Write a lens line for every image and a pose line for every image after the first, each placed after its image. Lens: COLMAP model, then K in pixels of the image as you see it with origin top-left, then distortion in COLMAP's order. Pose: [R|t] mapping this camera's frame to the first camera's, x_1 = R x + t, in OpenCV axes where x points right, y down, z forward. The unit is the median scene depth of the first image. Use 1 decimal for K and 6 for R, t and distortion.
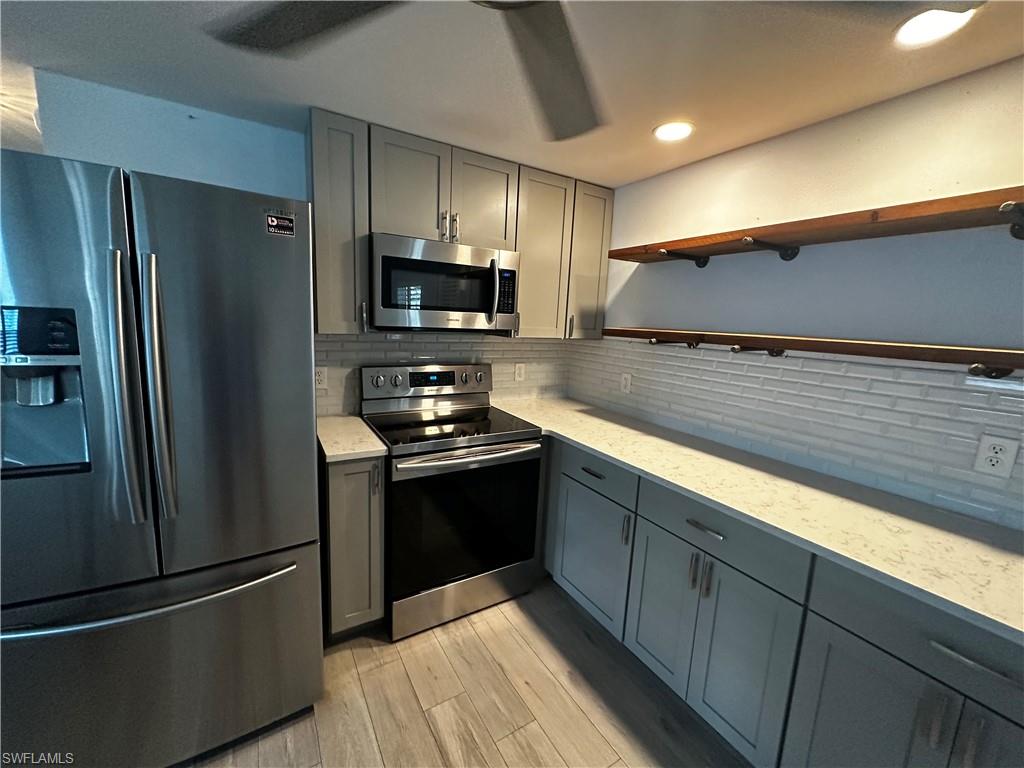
lens RADIAL K [[409.3, 0, 512.0], [0, 409.3, 384.0], [0, 0, 1]] dist [-0.003481, 0.000162]
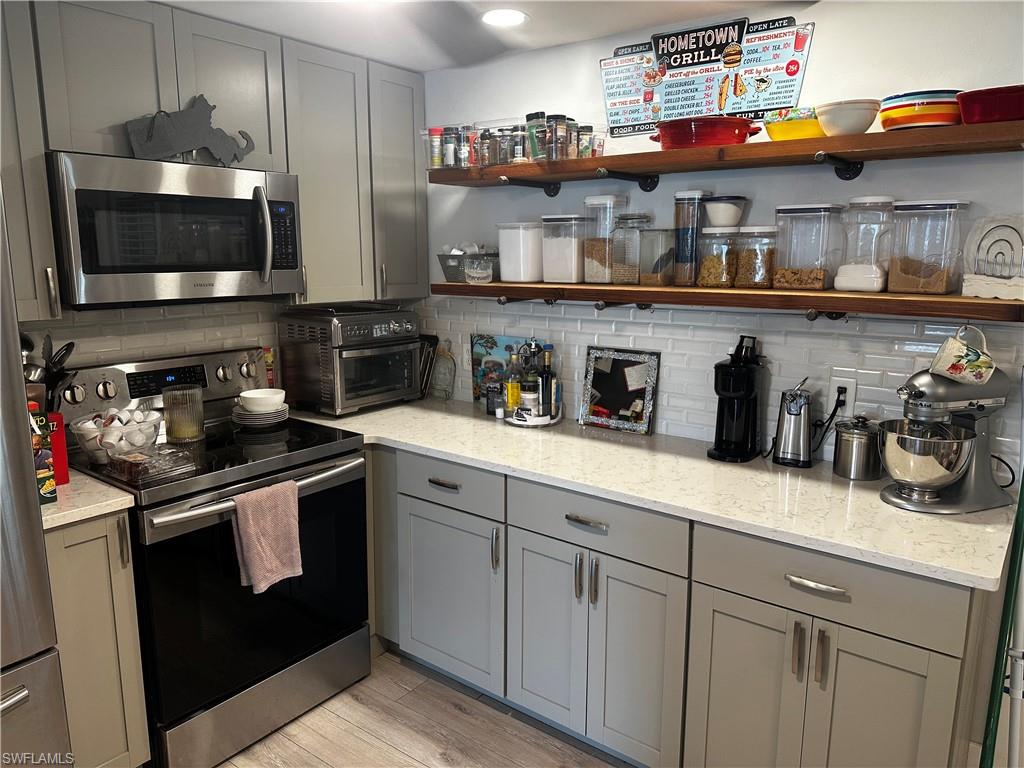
lens RADIAL K [[714.0, 0, 513.9], [0, 714.0, 381.6], [0, 0, 1]] dist [0.083719, -0.122677]
pose [[0.929891, -0.107351, 0.351822, -0.119236], [0.096942, 0.994174, 0.047126, -0.015119], [-0.354831, -0.009716, 0.934880, -0.248499]]
